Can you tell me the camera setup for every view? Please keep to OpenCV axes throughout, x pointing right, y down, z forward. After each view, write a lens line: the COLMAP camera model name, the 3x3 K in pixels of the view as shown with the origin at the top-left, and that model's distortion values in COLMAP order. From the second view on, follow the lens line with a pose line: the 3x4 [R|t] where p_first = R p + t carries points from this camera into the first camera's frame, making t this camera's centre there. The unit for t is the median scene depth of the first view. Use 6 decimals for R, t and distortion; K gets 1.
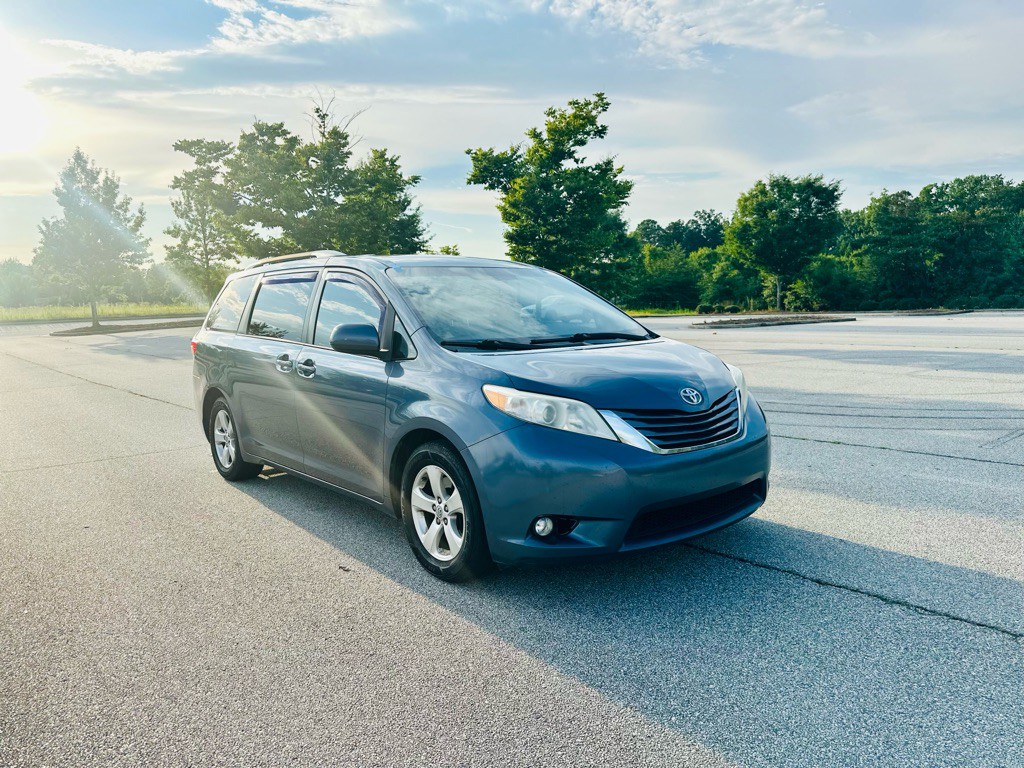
lens RADIAL K [[724.5, 0, 514.8], [0, 724.5, 390.5], [0, 0, 1]] dist [0.030073, -0.047319]
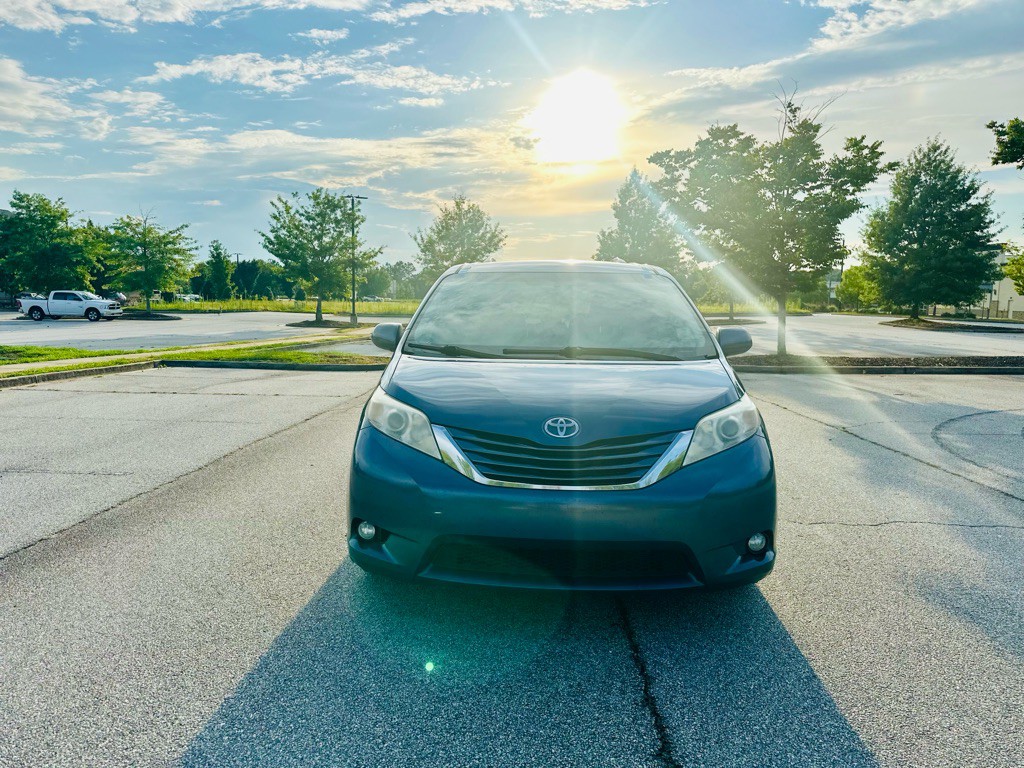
lens RADIAL K [[724.5, 0, 508.7], [0, 724.5, 382.2], [0, 0, 1]] dist [0.030073, -0.047319]
pose [[0.728140, 0.099752, -0.678131, 0.094447], [-0.107961, 0.993695, 0.030249, -0.007503], [0.676873, 0.051186, 0.734318, 0.042573]]
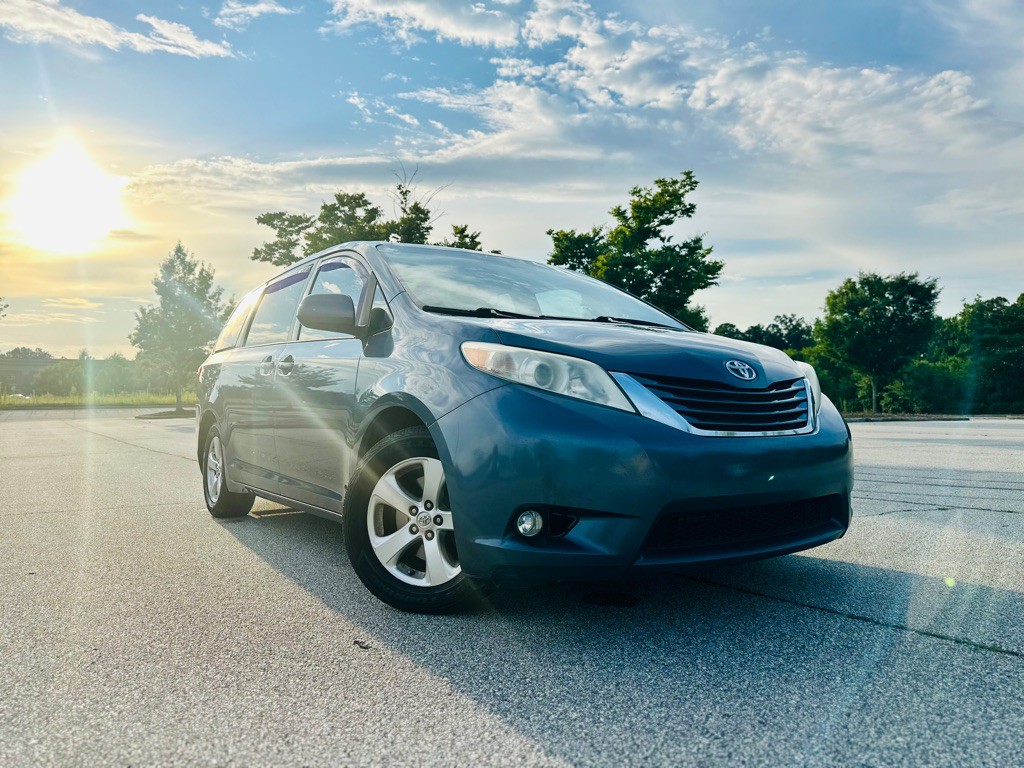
lens RADIAL K [[724.5, 0, 512.6], [0, 724.5, 385.0], [0, 0, 1]] dist [0.030073, -0.047319]
pose [[0.994432, 0.018382, -0.103765, -0.006573], [-0.033703, 0.988430, -0.147885, 0.015752], [0.099846, 0.150559, 0.983546, 0.051328]]
